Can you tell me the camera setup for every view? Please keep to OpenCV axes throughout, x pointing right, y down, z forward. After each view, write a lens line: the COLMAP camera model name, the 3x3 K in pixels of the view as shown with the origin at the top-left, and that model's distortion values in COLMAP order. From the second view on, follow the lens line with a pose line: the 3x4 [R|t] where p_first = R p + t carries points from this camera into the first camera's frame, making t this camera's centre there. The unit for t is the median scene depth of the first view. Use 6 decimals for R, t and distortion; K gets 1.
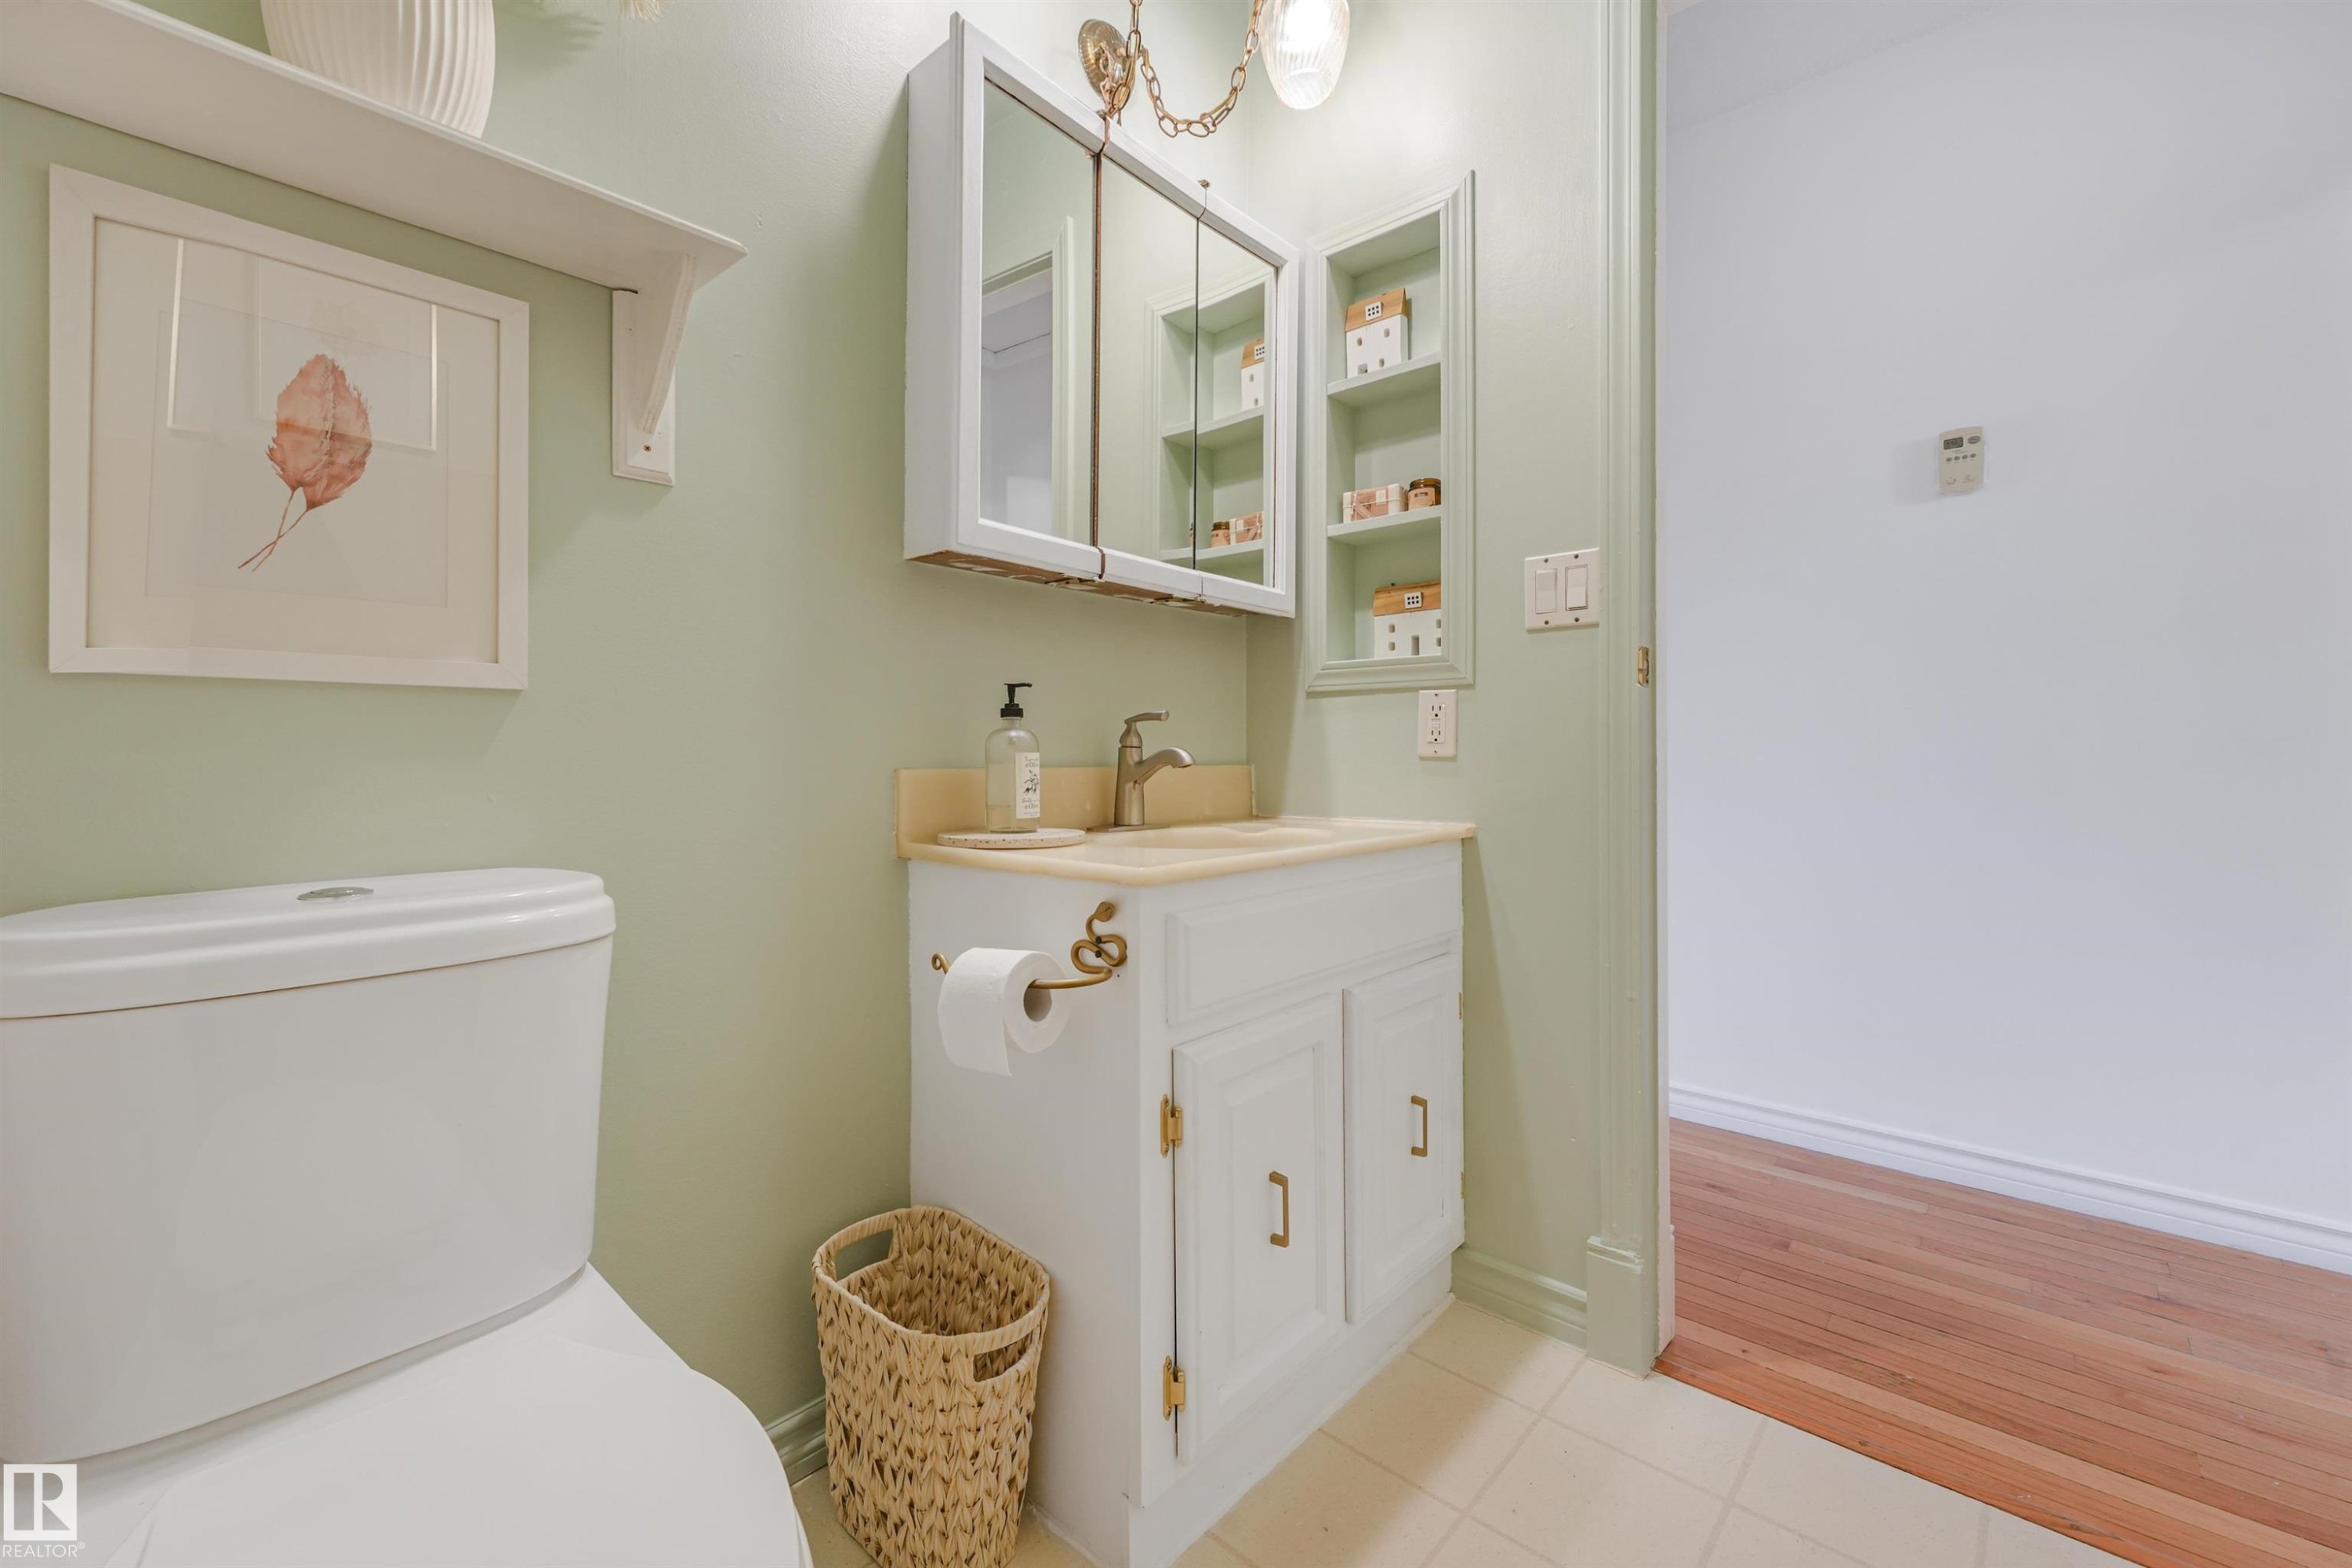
lens RADIAL K [[971.6, 0, 1171.0], [0, 971.6, 775.5], [0, 0, 1]] dist [-0.010652, 0.000229]
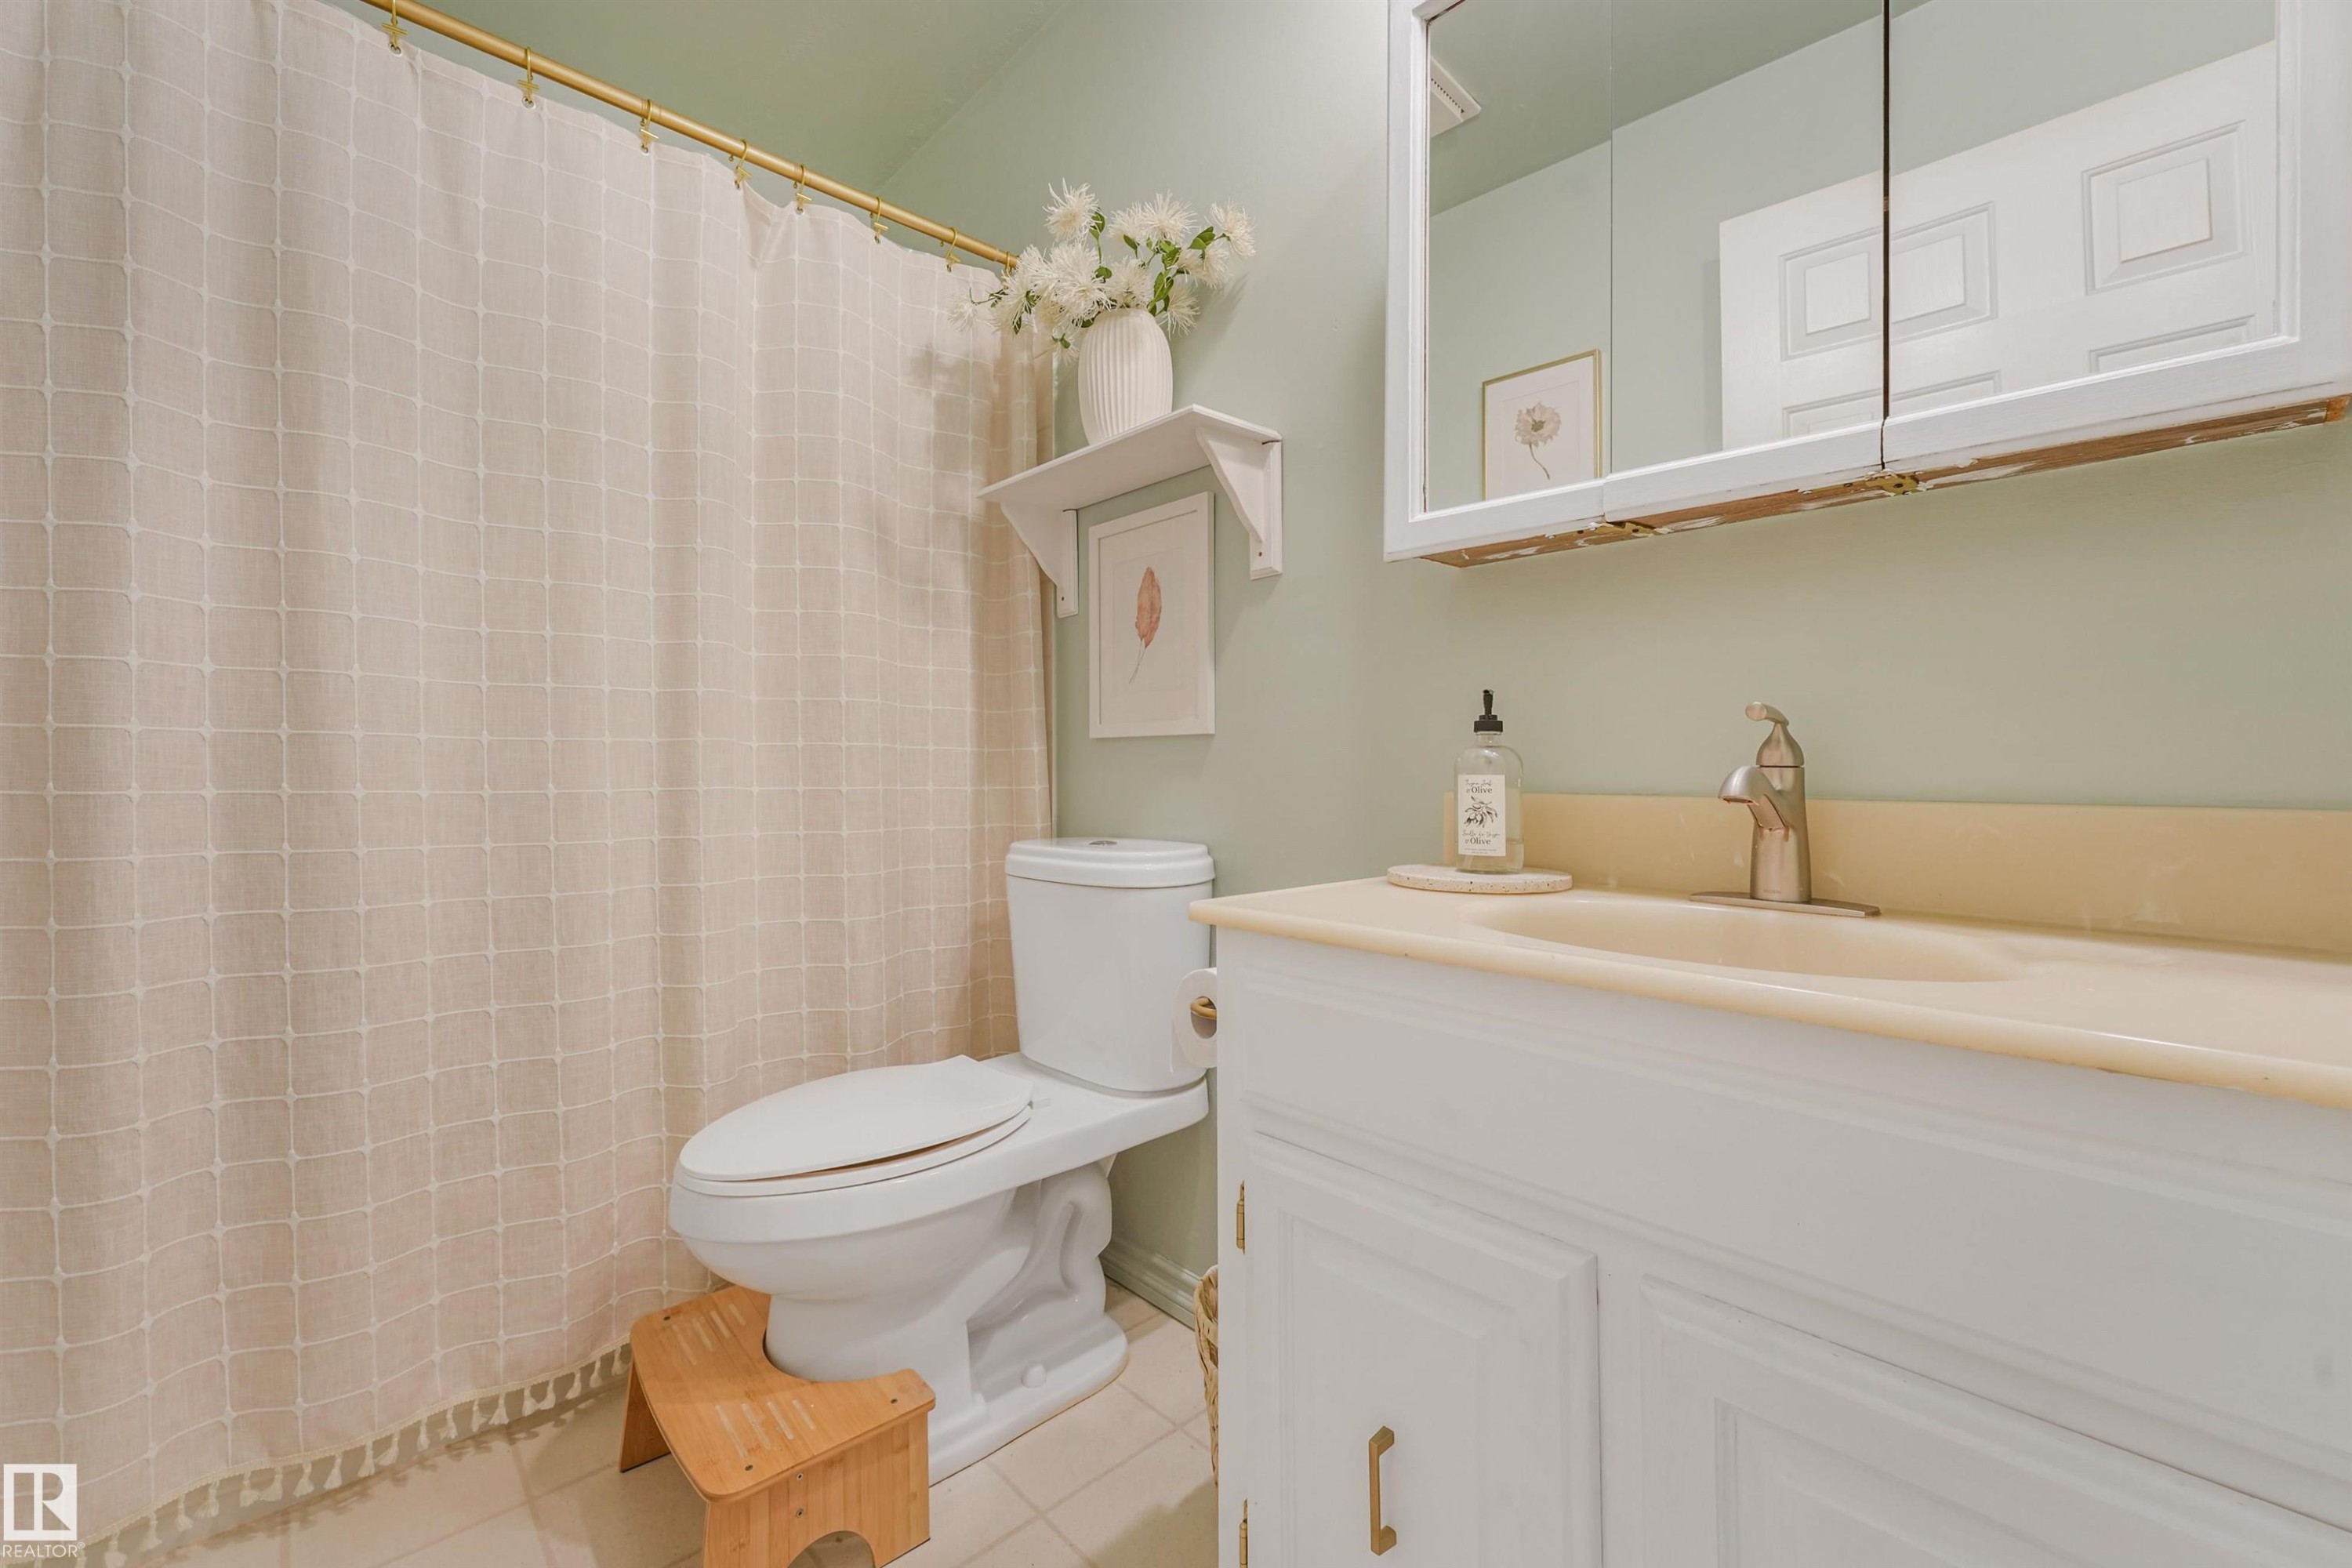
lens RADIAL K [[971.6, 0, 1171.0], [0, 971.6, 775.5], [0, 0, 1]] dist [-0.010652, 0.000229]
pose [[-0.105886, 0.003787, -0.994371, 0.696965], [-0.022803, 0.999721, 0.006236, -0.022456], [0.994117, 0.023335, -0.105770, 0.839270]]
